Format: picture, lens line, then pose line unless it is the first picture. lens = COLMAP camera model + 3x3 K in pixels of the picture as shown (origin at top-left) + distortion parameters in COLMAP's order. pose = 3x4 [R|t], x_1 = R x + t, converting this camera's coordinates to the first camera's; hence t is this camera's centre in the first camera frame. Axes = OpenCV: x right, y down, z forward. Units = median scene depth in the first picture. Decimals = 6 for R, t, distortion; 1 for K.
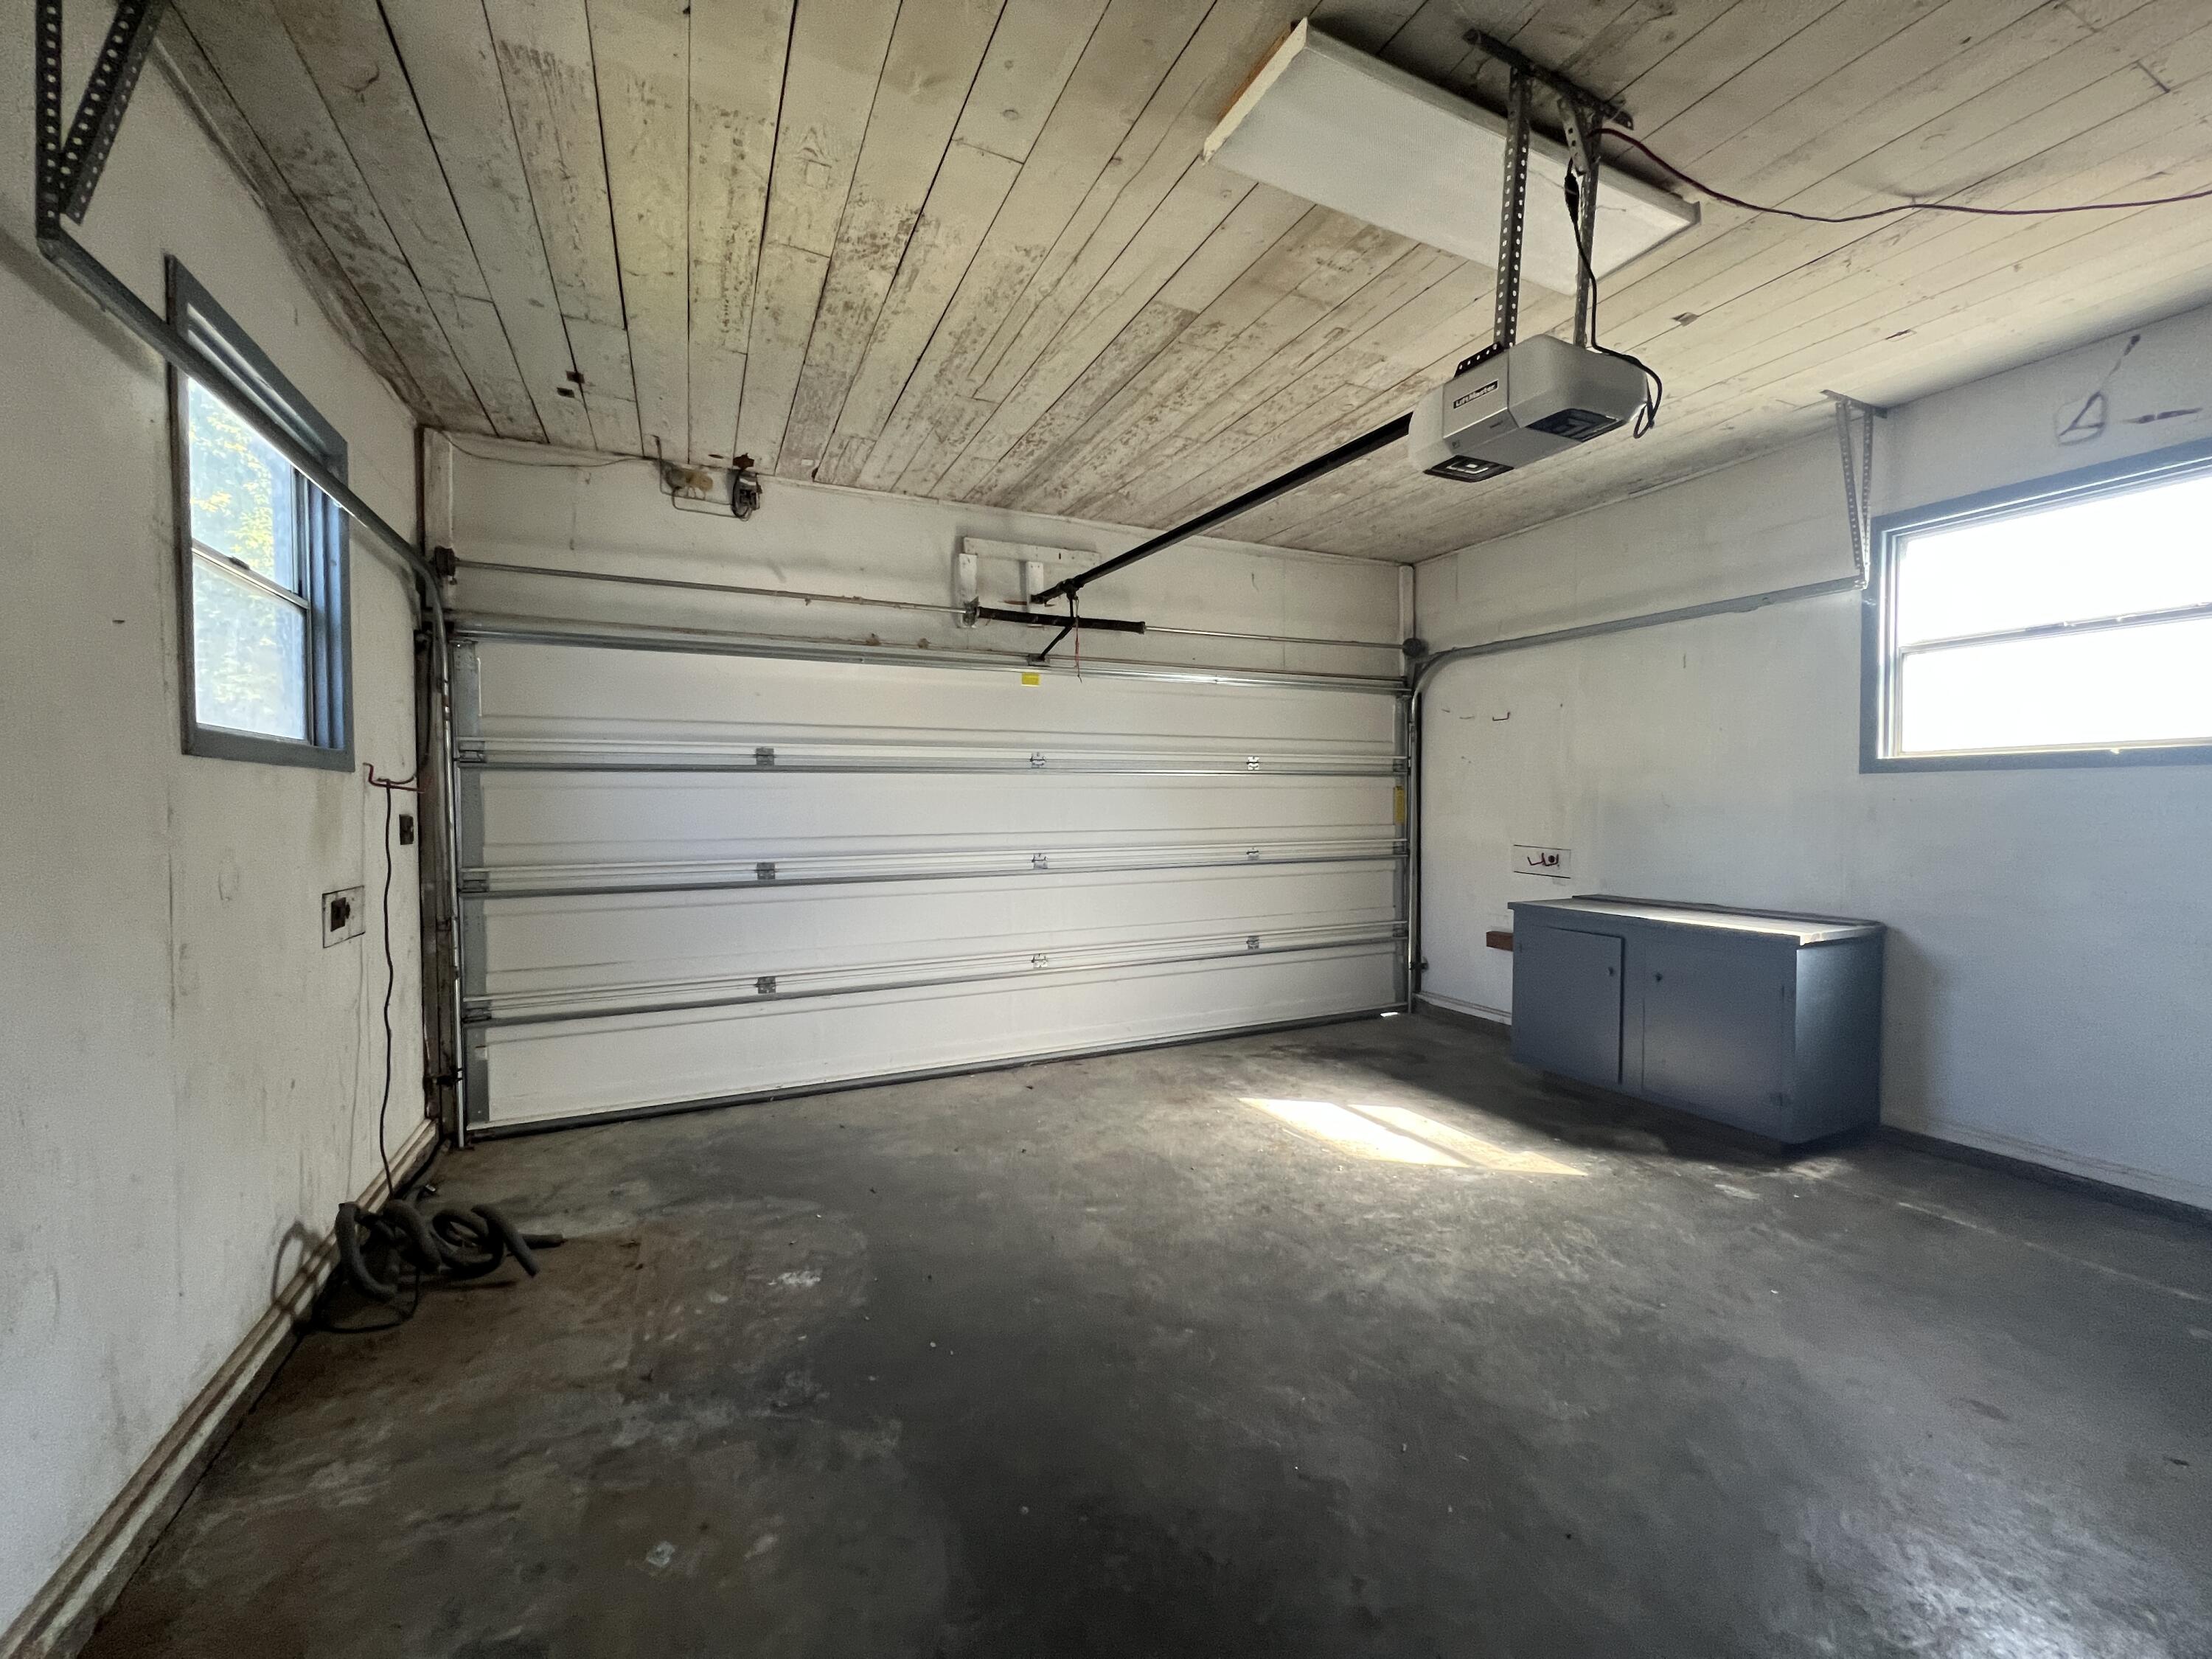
lens RADIAL K [[890.7, 0, 1101.0], [0, 890.7, 823.7], [0, 0, 1]] dist [0.001572, 0.000260]
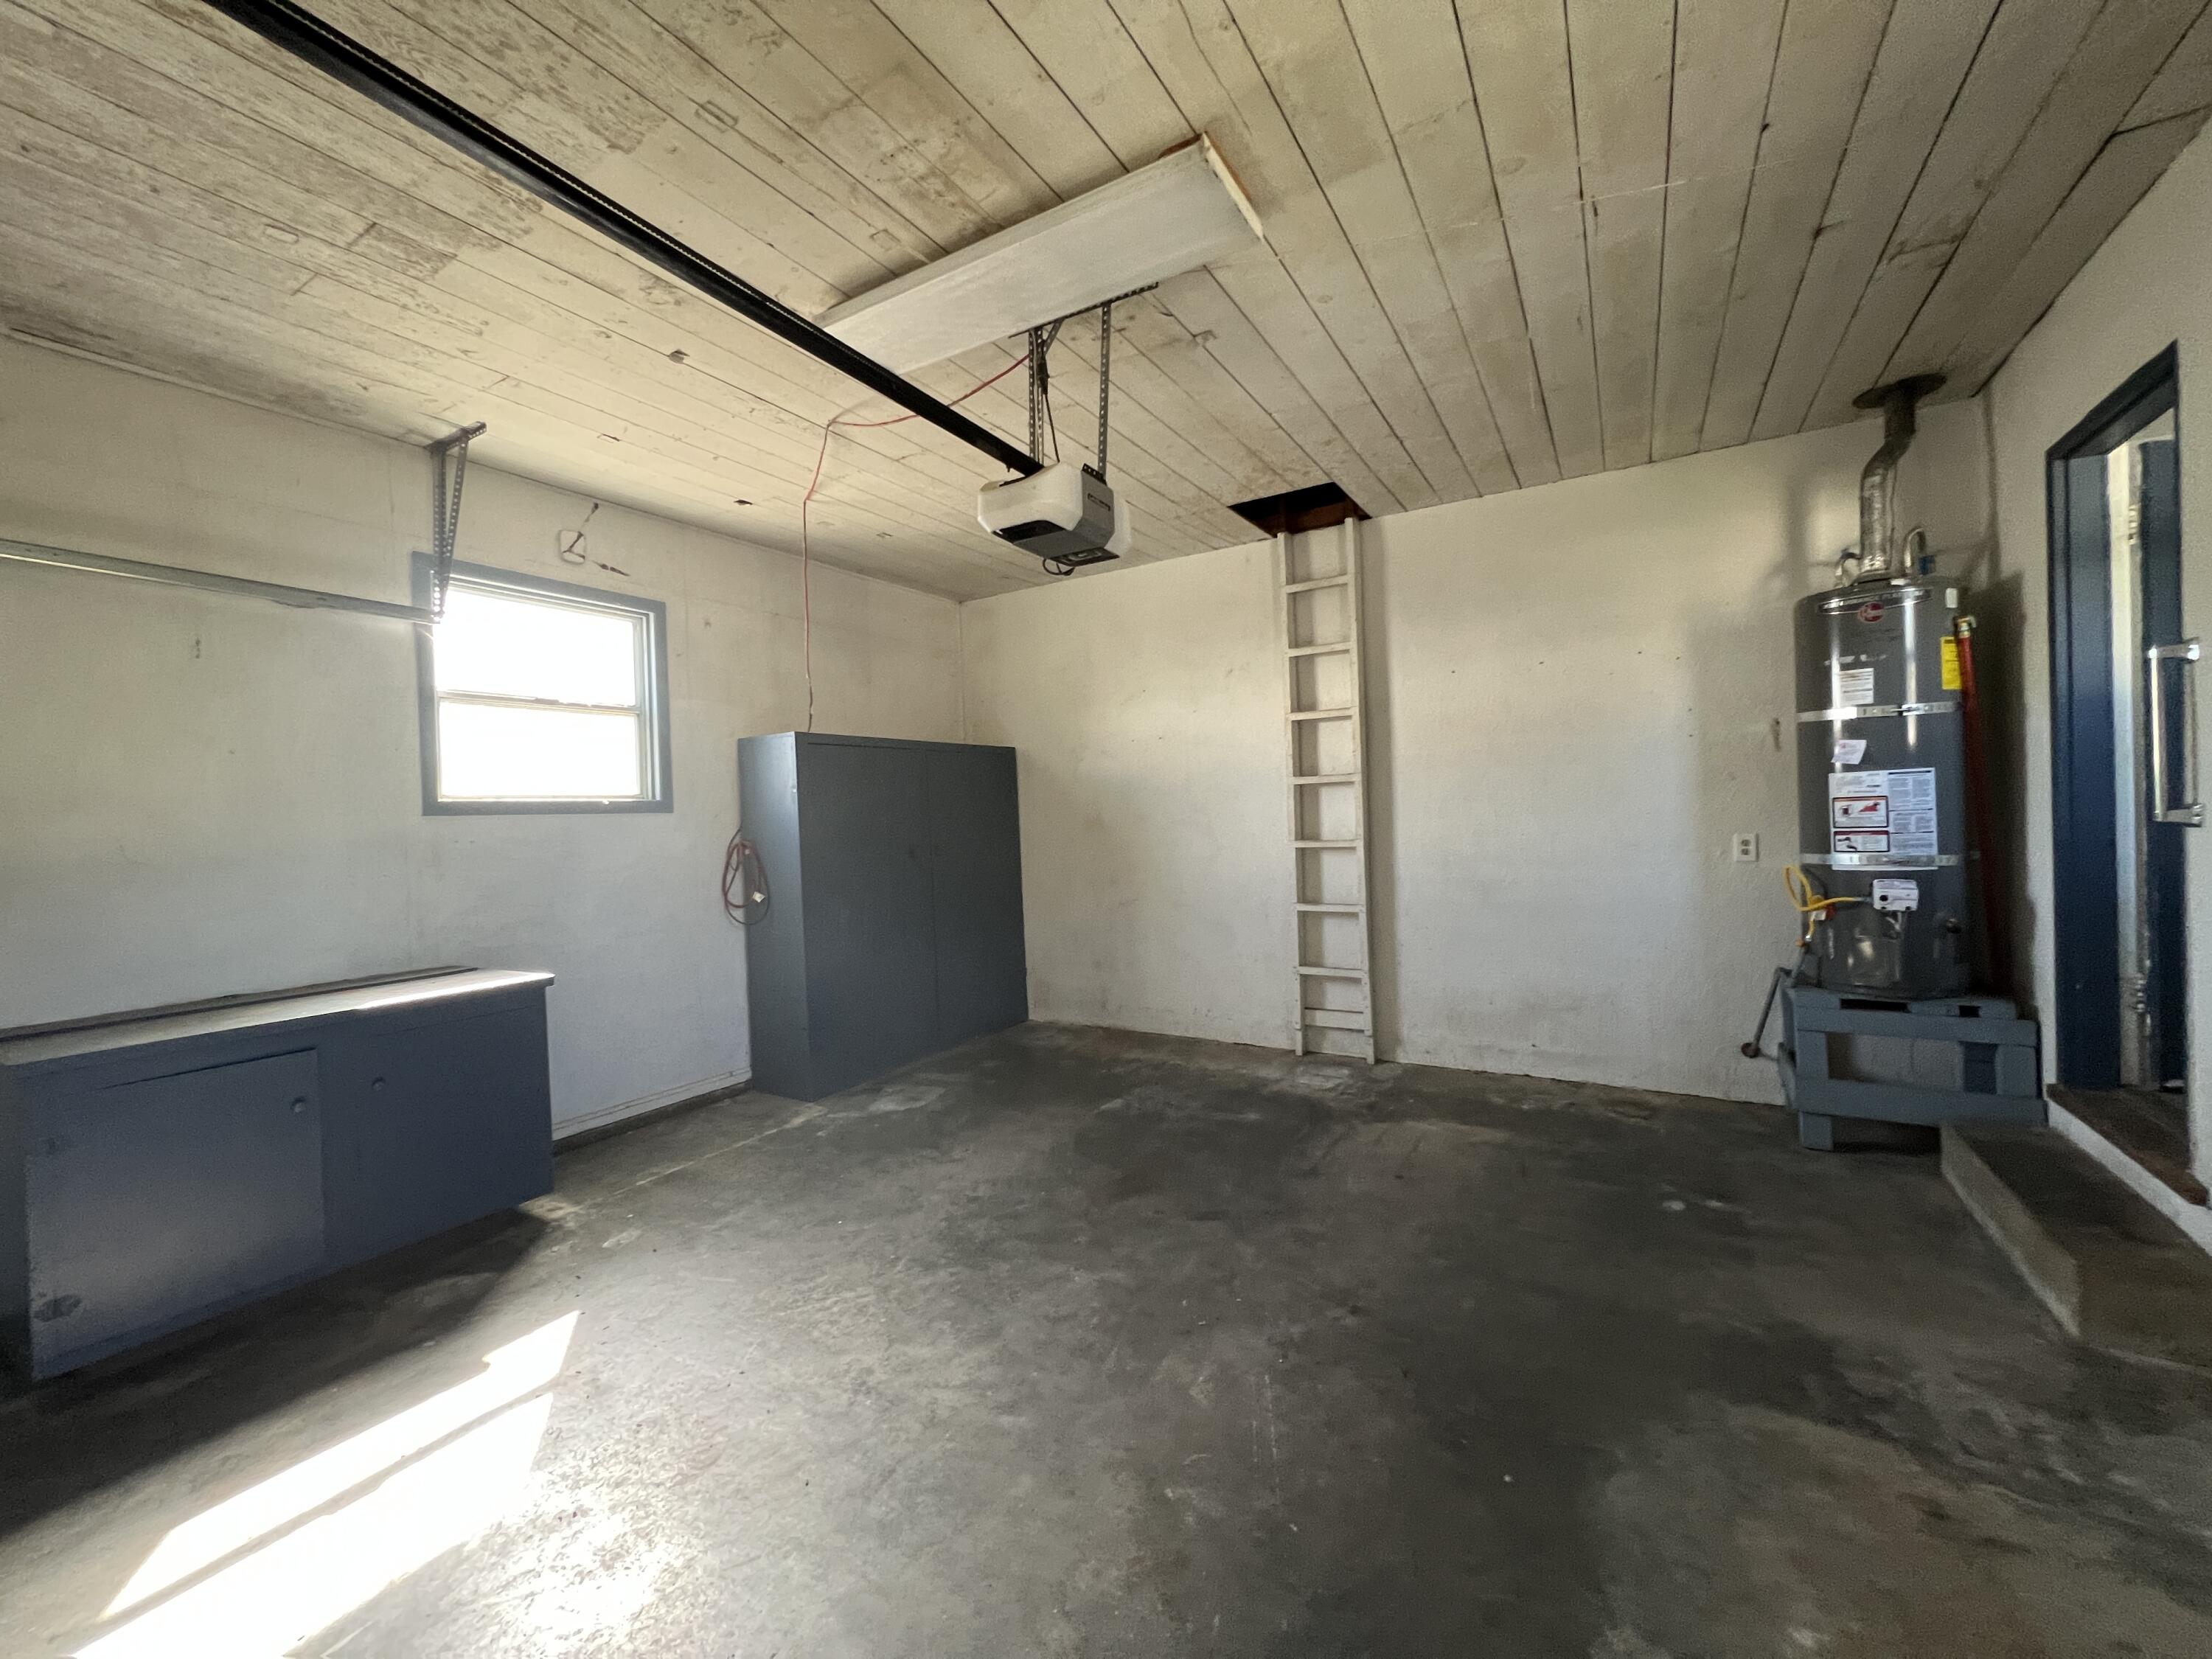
lens RADIAL K [[890.7, 0, 1098.1], [0, 890.7, 825.7], [0, 0, 1]] dist [0.001572, 0.000260]
pose [[-0.552982, 0.016468, 0.833030, -0.392601], [0.054709, 0.998365, 0.016580, -0.025540], [-0.831395, 0.054743, -0.552979, 1.075736]]
